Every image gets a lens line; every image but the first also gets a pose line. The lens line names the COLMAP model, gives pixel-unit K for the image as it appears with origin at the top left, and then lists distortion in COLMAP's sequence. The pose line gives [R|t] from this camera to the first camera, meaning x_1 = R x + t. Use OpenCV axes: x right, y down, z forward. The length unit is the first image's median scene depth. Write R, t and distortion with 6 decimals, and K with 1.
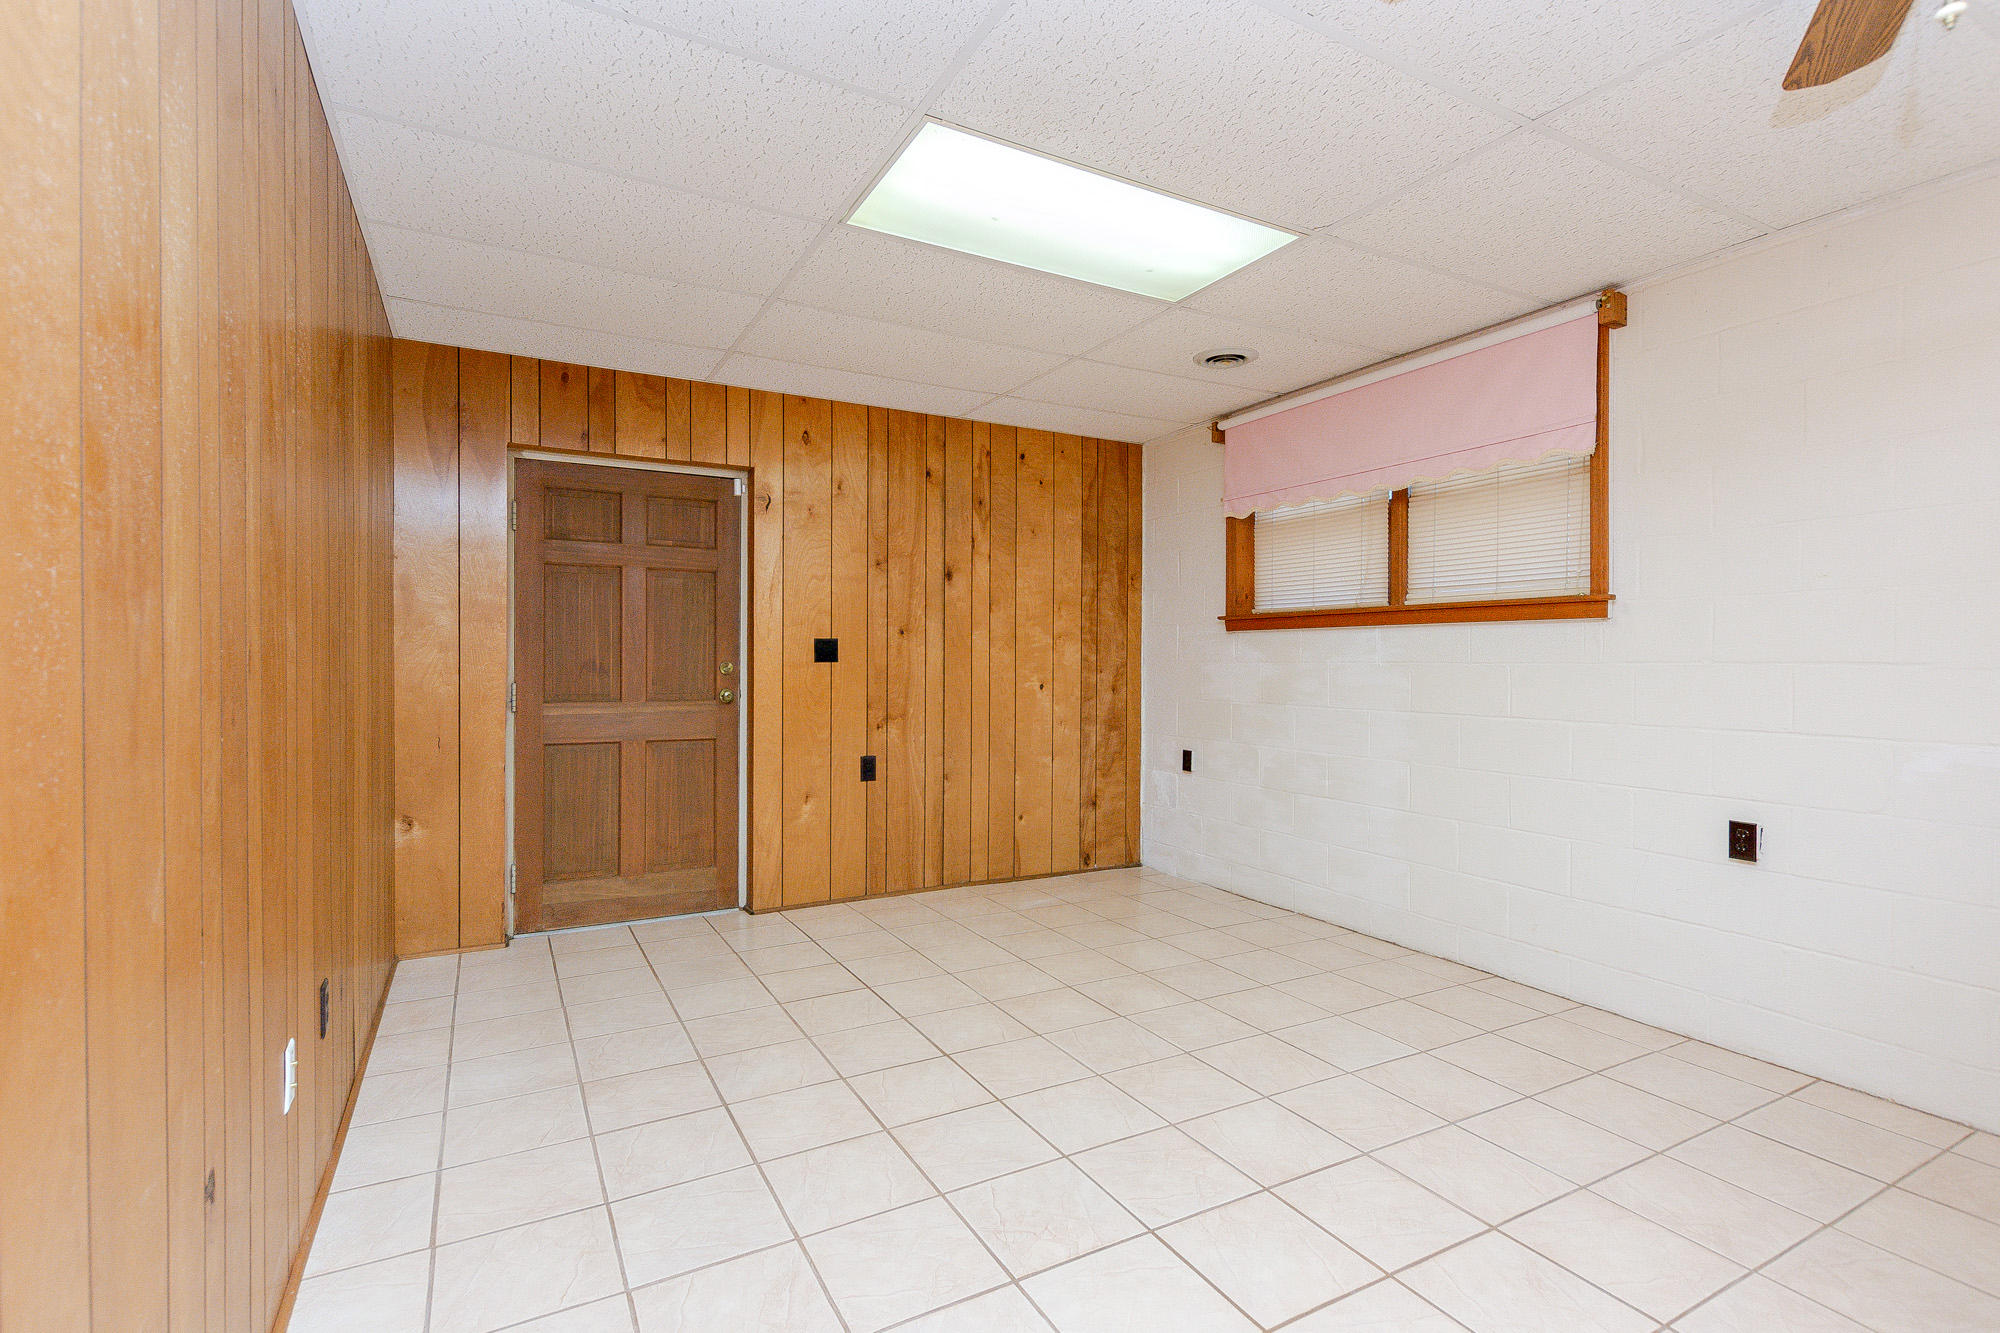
lens RADIAL K [[892.3, 0, 1000.0], [0, 892.3, 666.5], [0, 0, 1]] dist [0.000018, -0.001203]
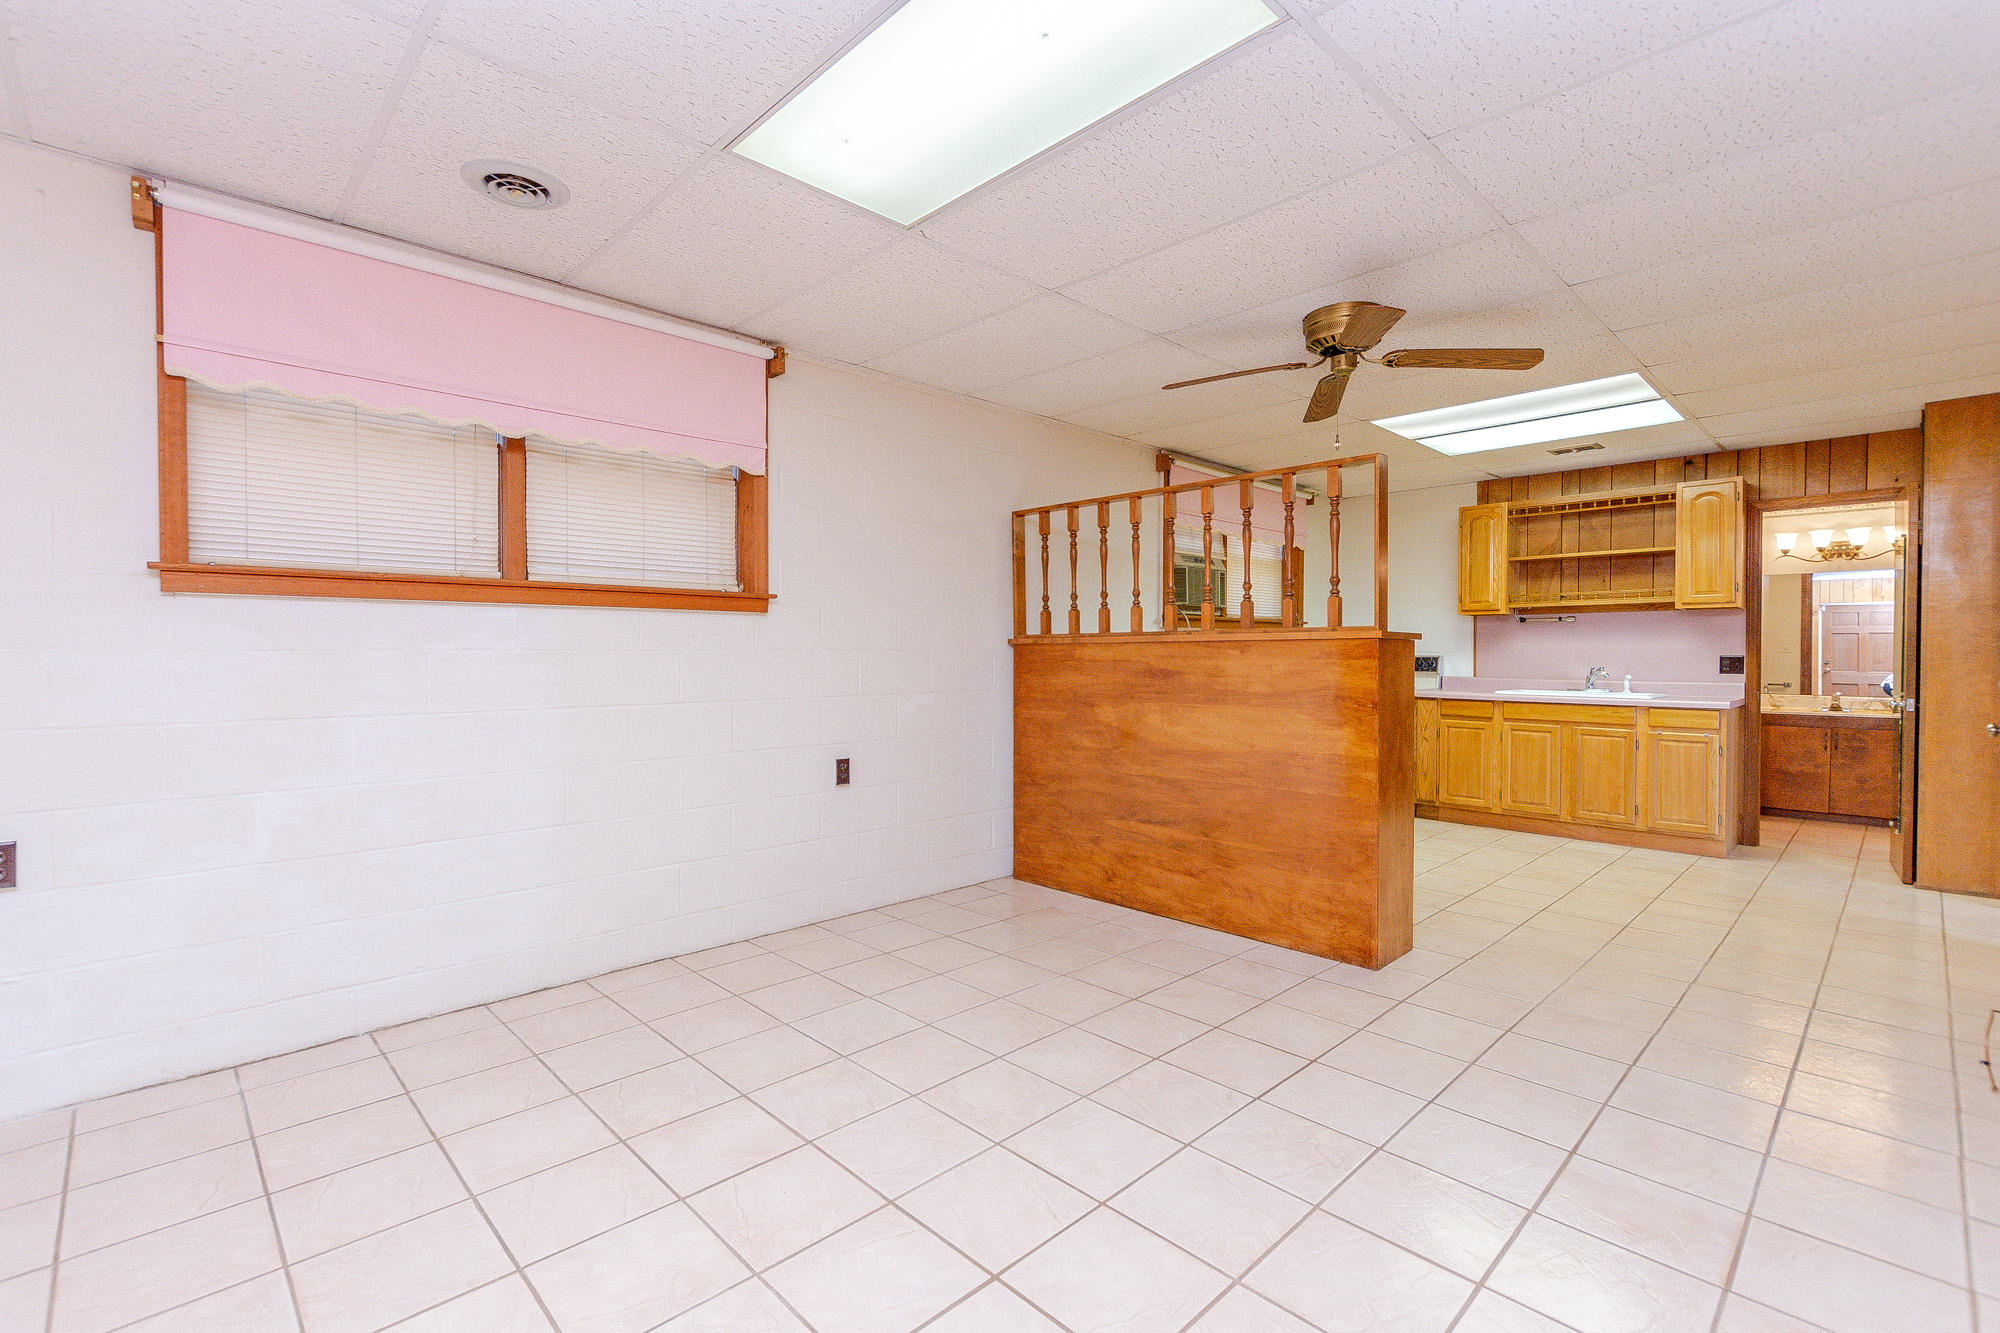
lens RADIAL K [[892.3, 0, 1000.0], [0, 892.3, 666.5], [0, 0, 1]] dist [0.000018, -0.001203]
pose [[-0.257530, -0.023058, 0.965995, -0.485628], [0.002483, 0.999696, 0.024525, -0.008273], [-0.966267, 0.008714, -0.257394, 0.847198]]
